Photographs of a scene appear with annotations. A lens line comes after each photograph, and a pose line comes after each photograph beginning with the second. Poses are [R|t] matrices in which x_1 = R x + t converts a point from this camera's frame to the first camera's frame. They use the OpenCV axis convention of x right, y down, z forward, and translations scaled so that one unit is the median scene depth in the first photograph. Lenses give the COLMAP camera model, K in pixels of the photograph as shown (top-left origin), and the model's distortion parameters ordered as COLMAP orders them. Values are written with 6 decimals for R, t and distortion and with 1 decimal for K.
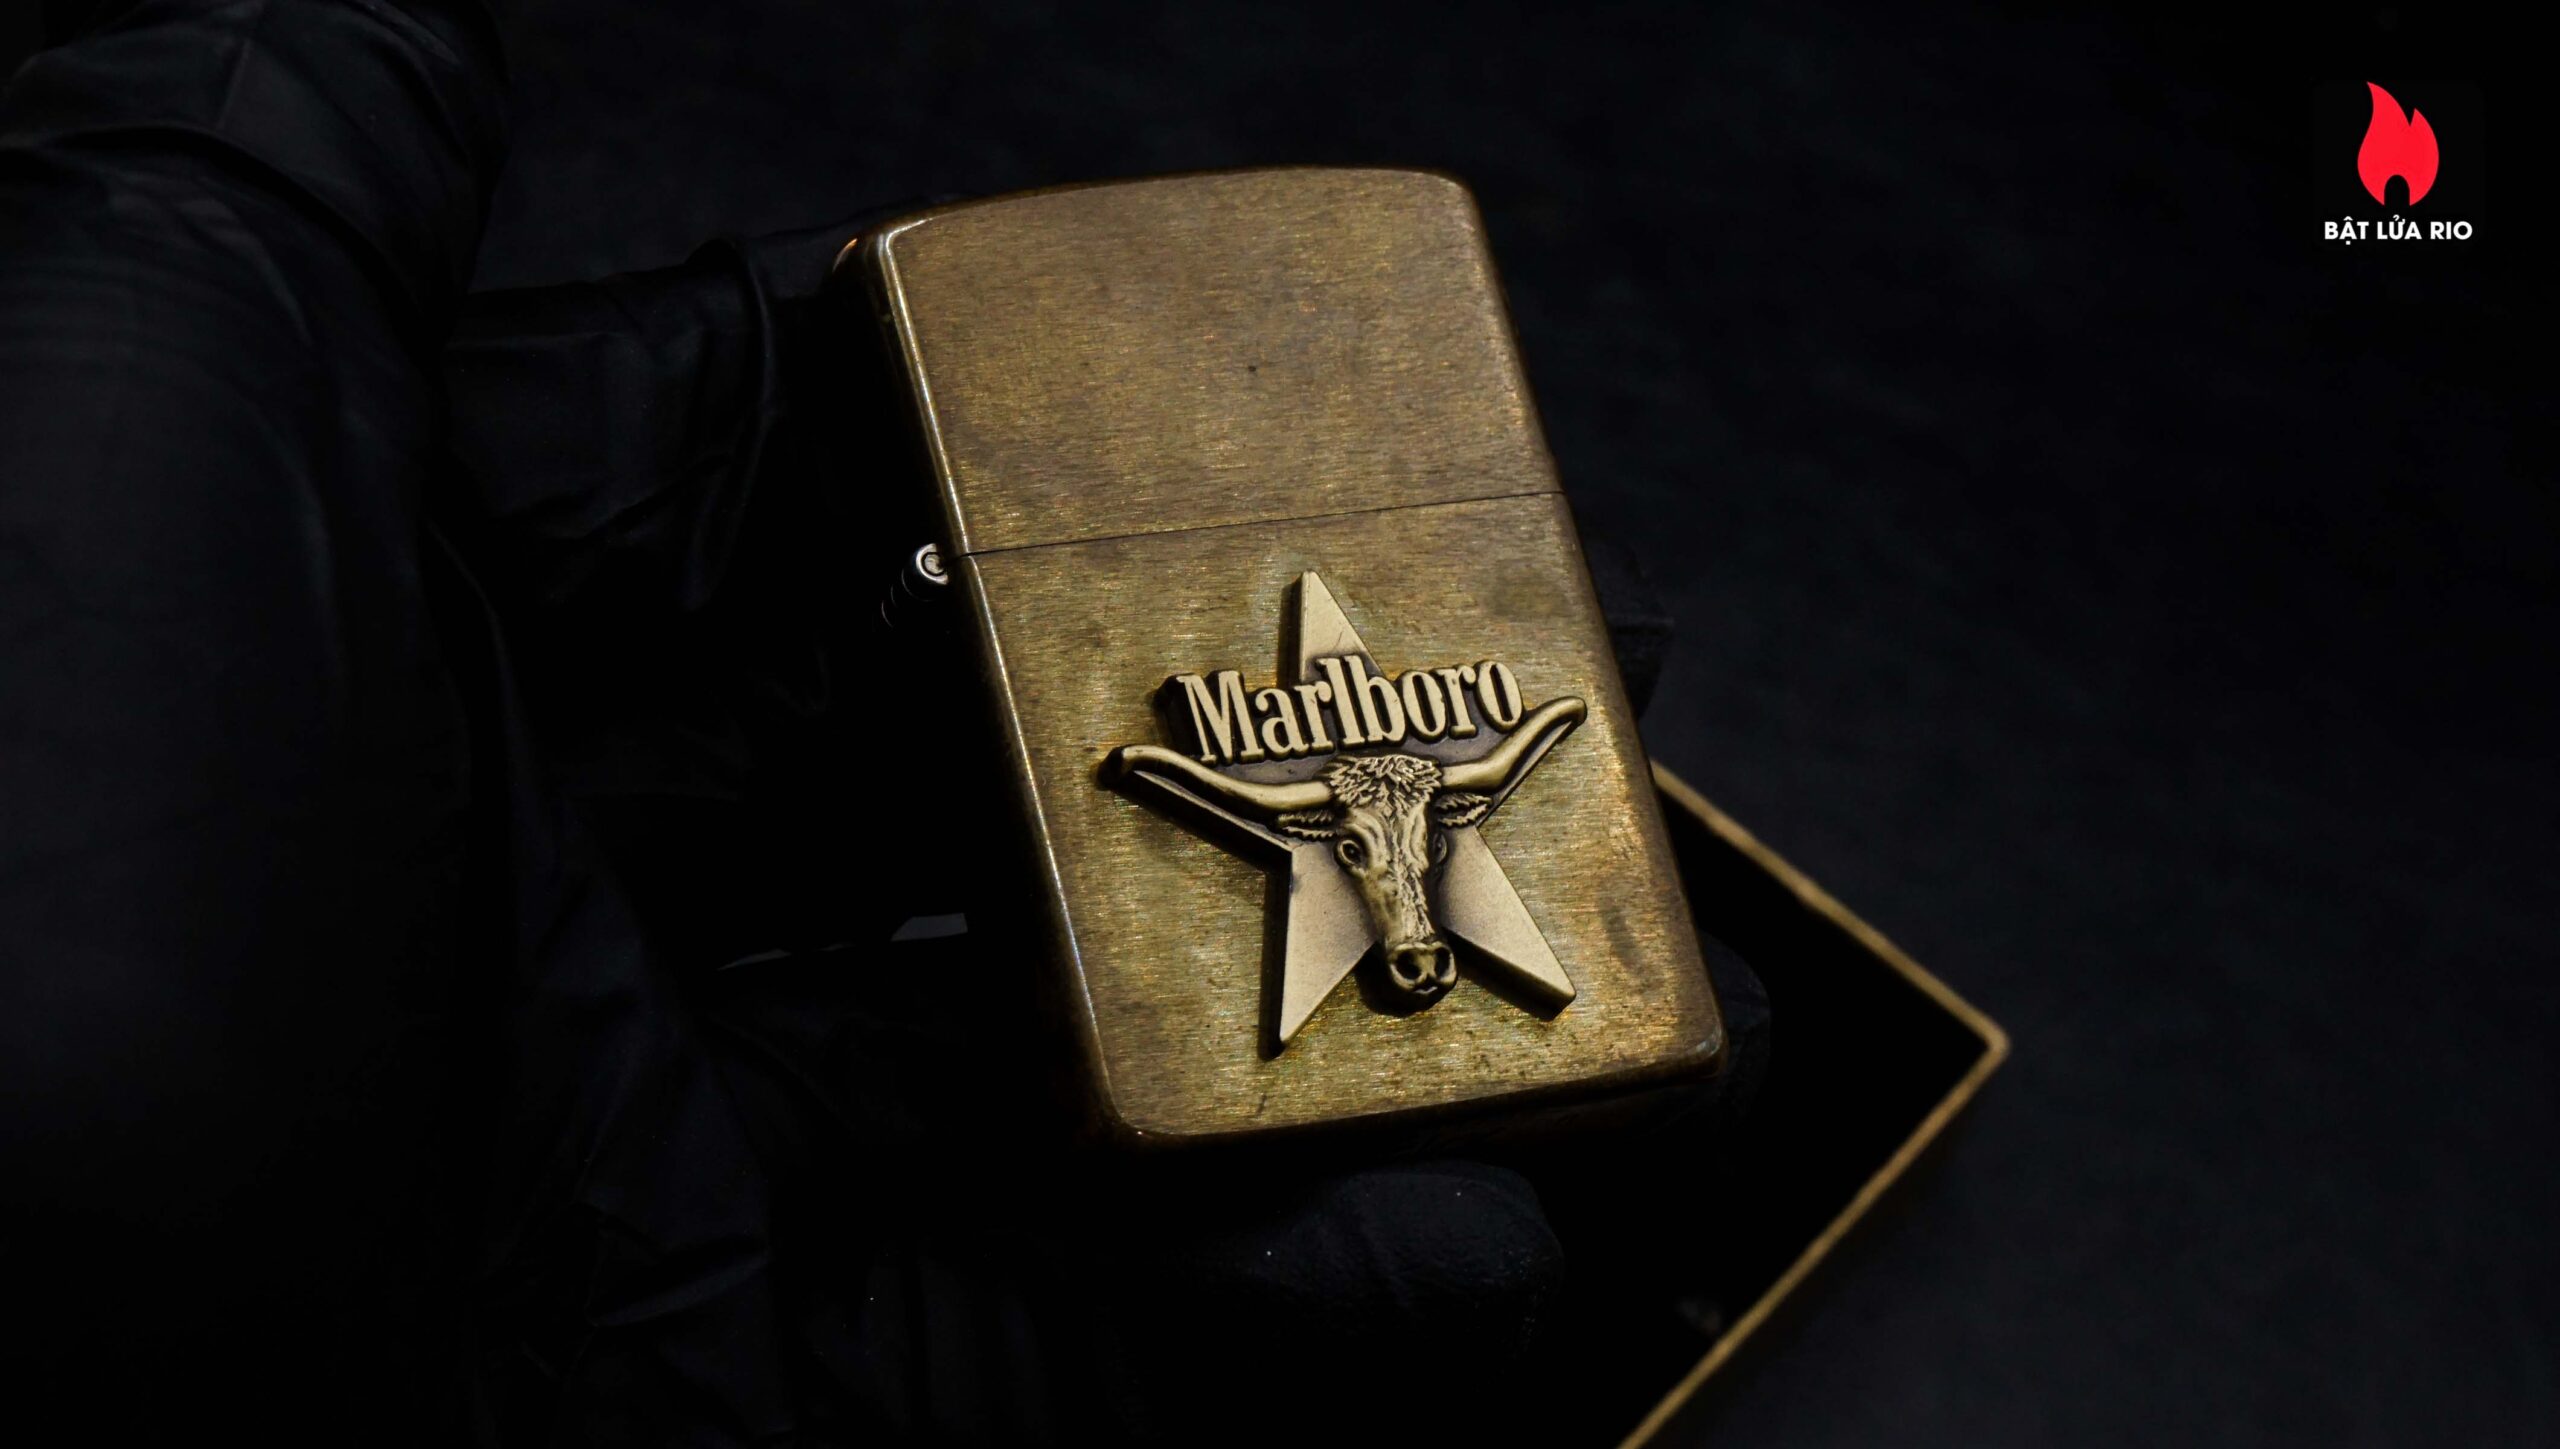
lens RADIAL K [[5491.3, 0, 1280.0], [0, 5491.3, 724.5], [0, 0, 1]] dist [-0.020660, 0.222317]
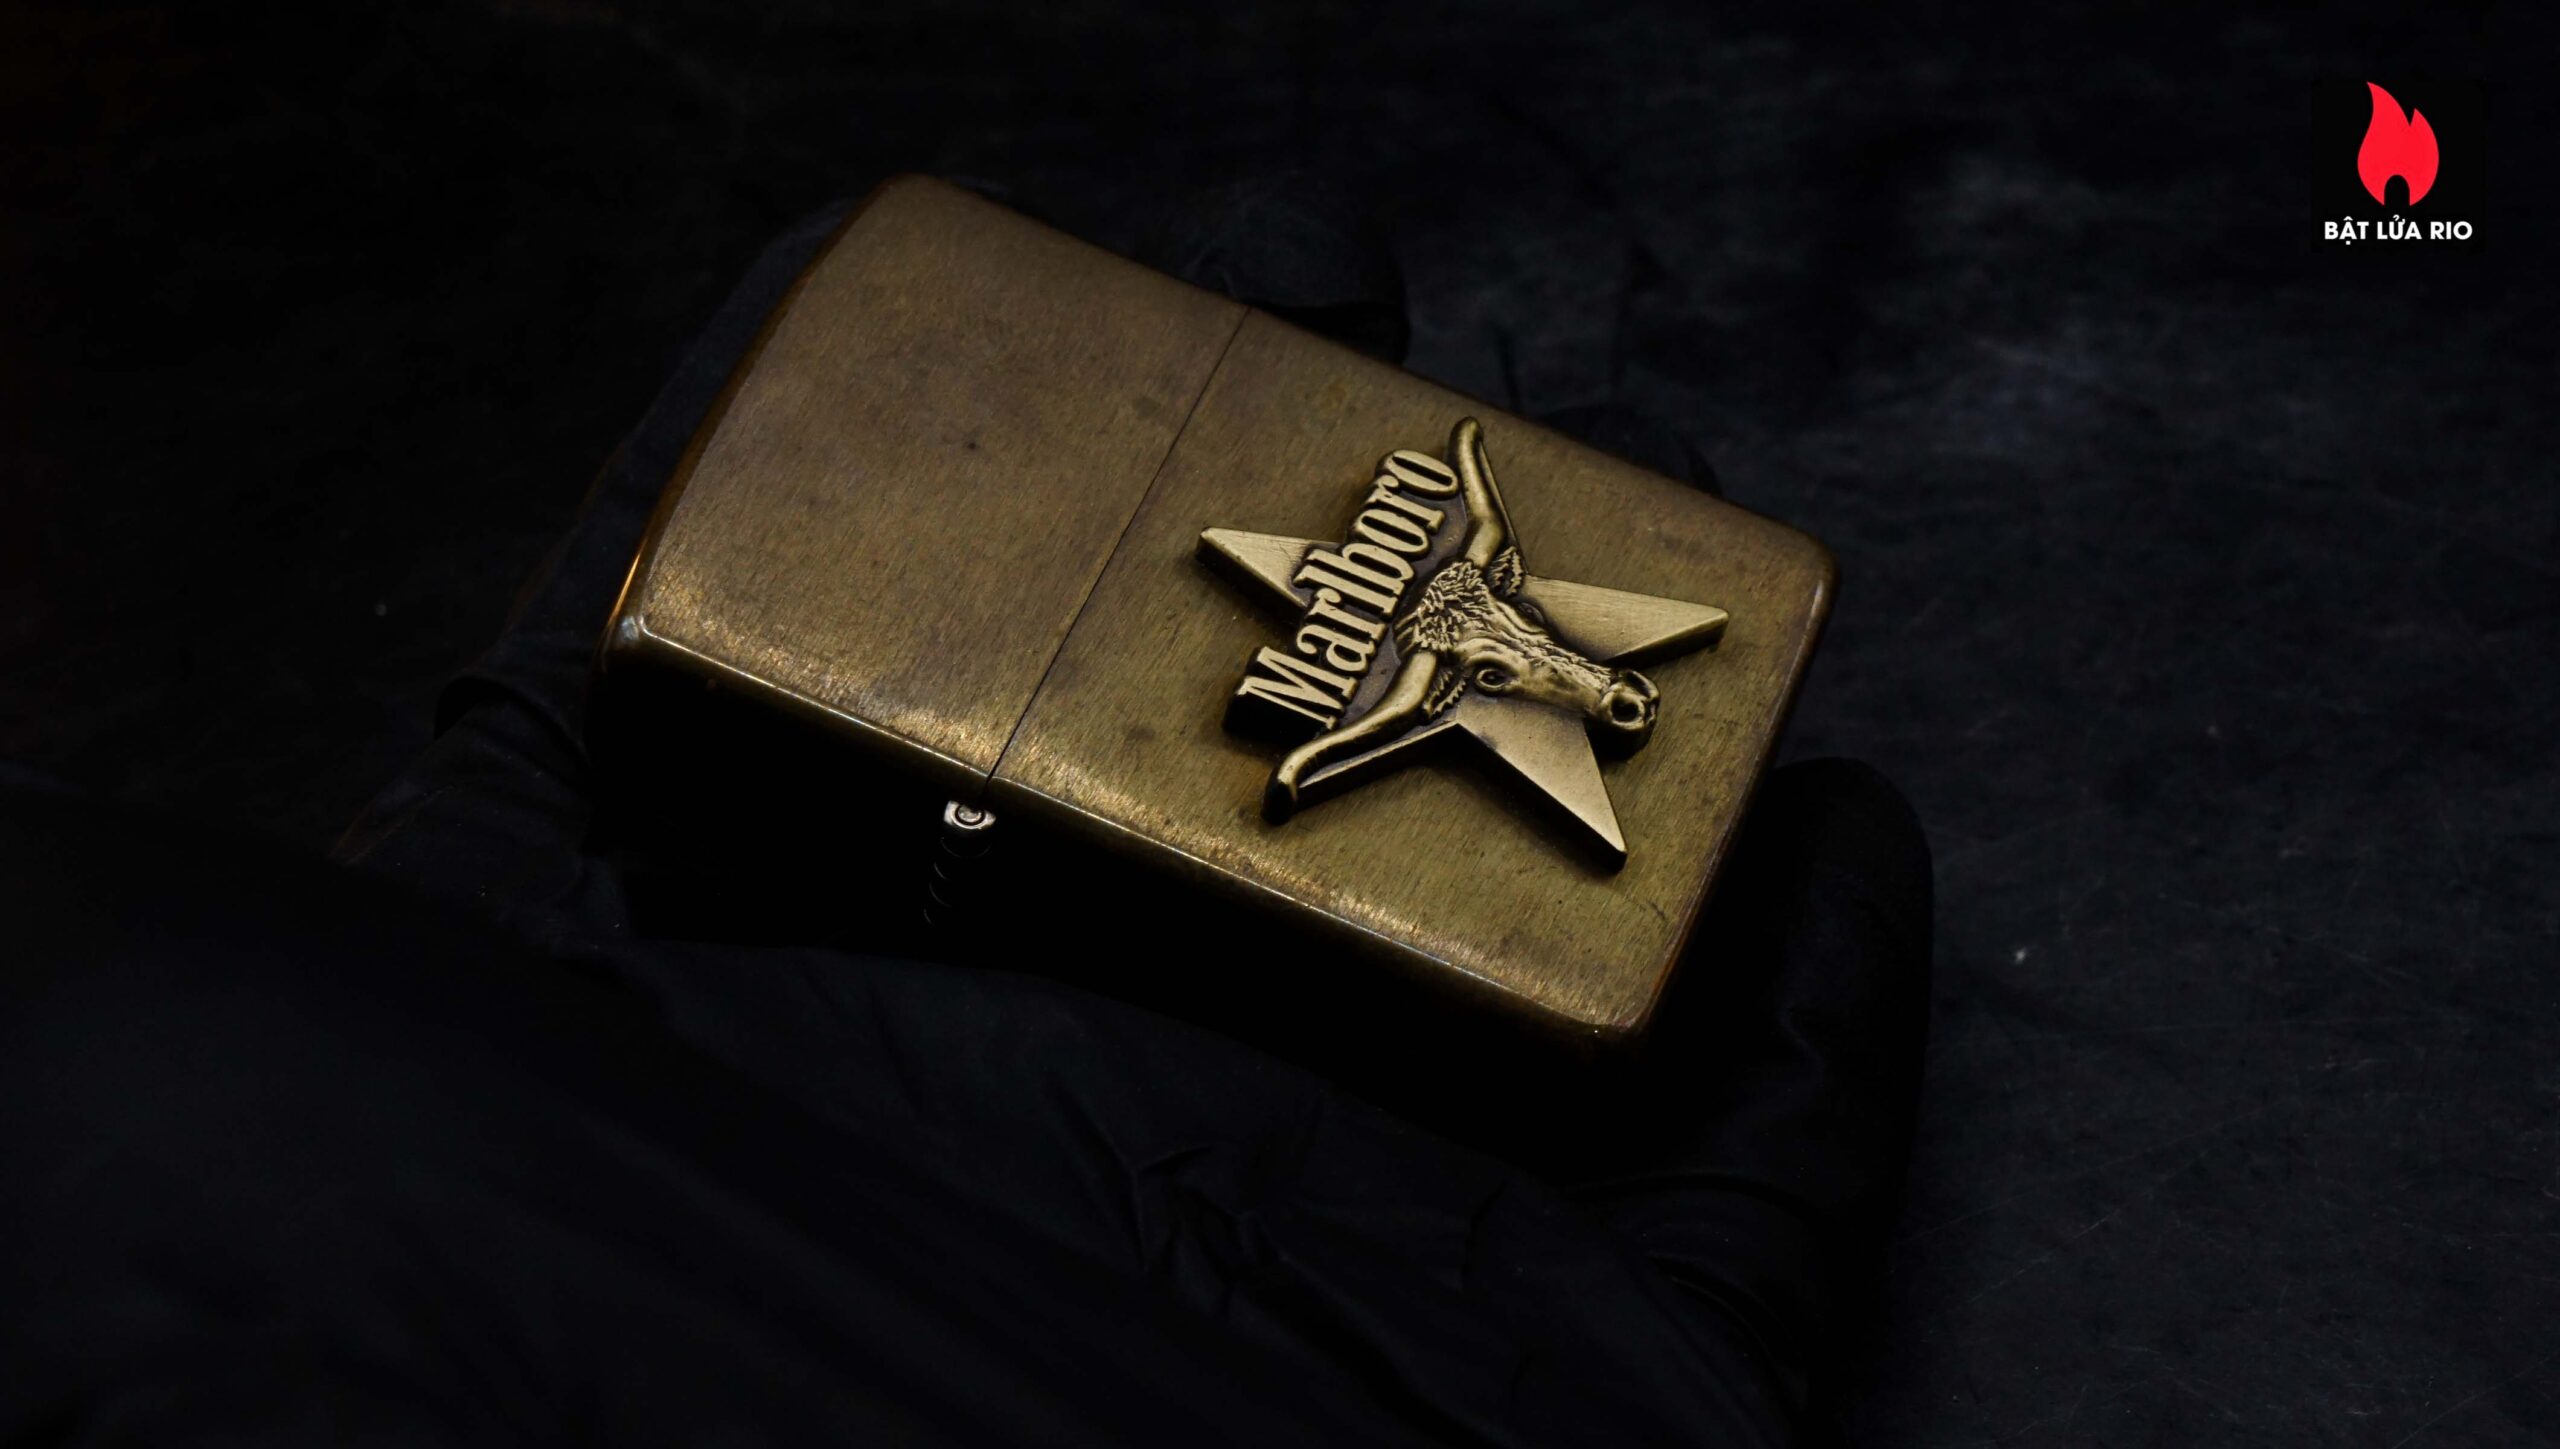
lens RADIAL K [[5491.3, 0, 1280.0], [0, 5491.3, 724.5], [0, 0, 1]] dist [-0.020660, 0.222317]
pose [[0.608577, -0.737280, 0.293347, -0.289051], [0.735453, 0.662891, 0.140301, -0.129514], [-0.297899, 0.130359, 0.945655, 0.118424]]
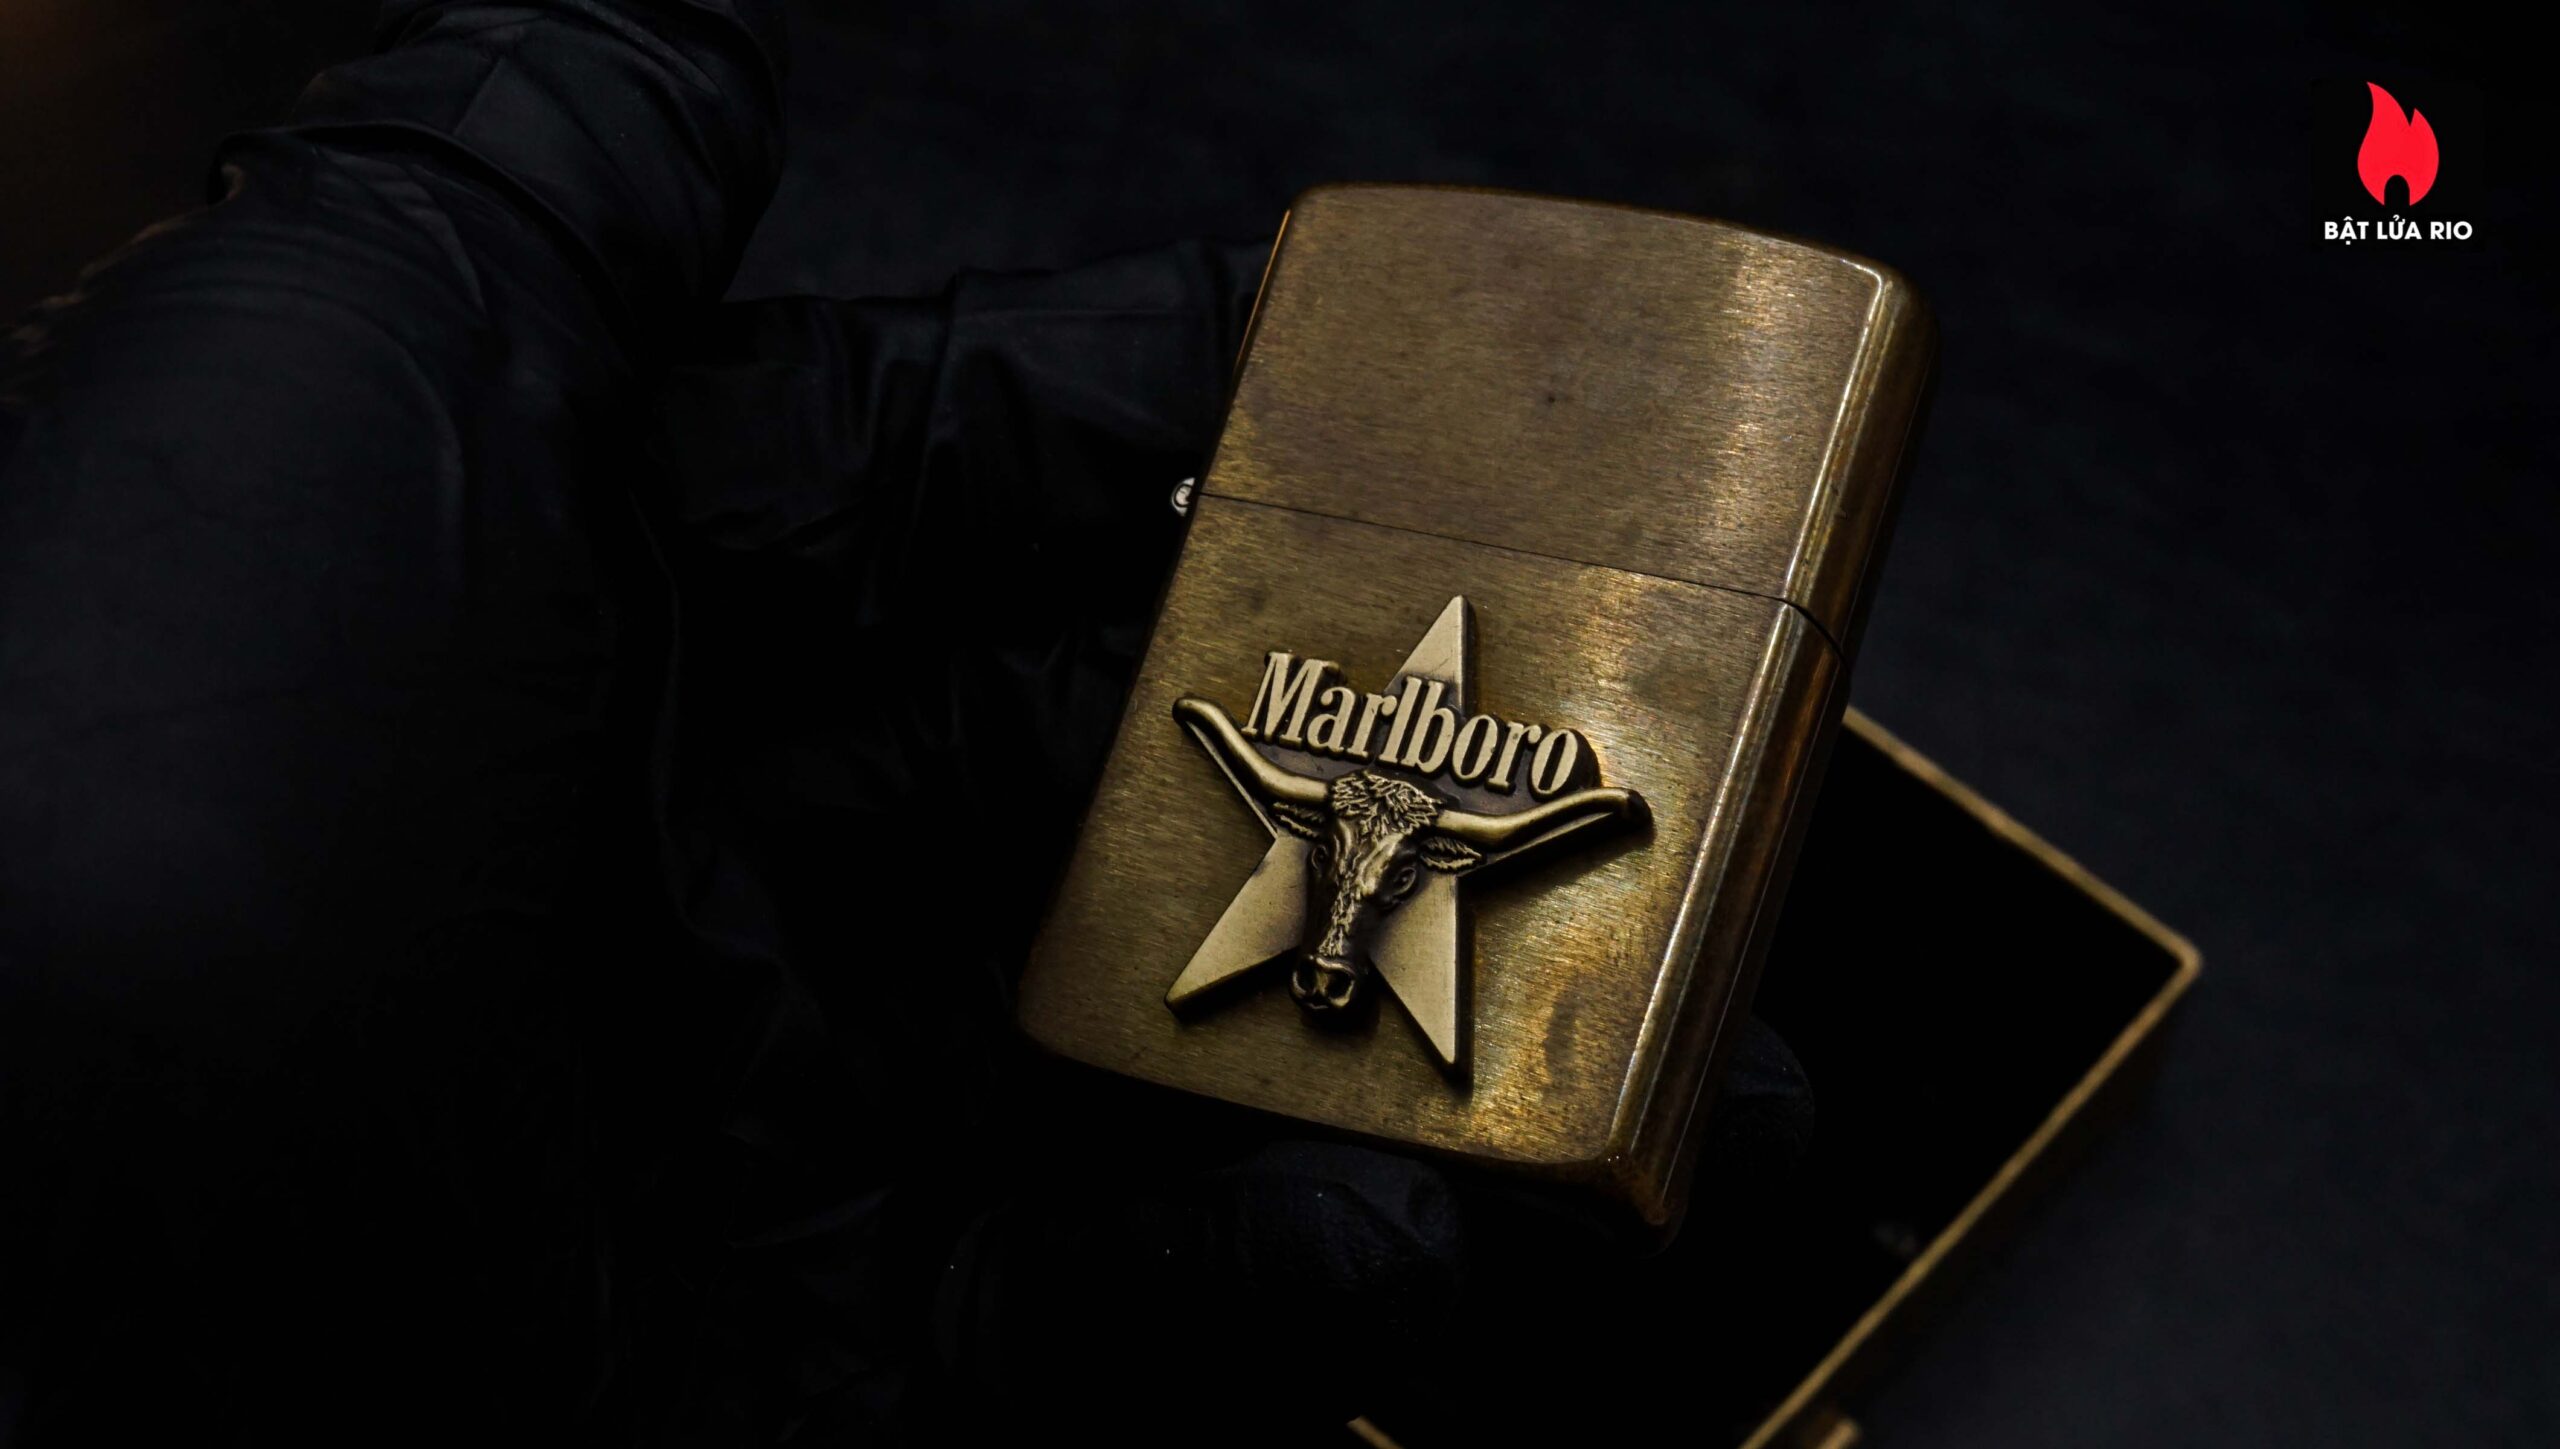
lens RADIAL K [[5449.6, 0, 1278.4], [0, 5449.6, 765.3], [0, 0, 1]] dist [-0.422381, 0.035926]
pose [[0.621383, 0.265042, -0.737317, 0.738535], [-0.262226, 0.957127, 0.123063, -0.113670], [0.738323, 0.116874, 0.664243, 0.320995]]
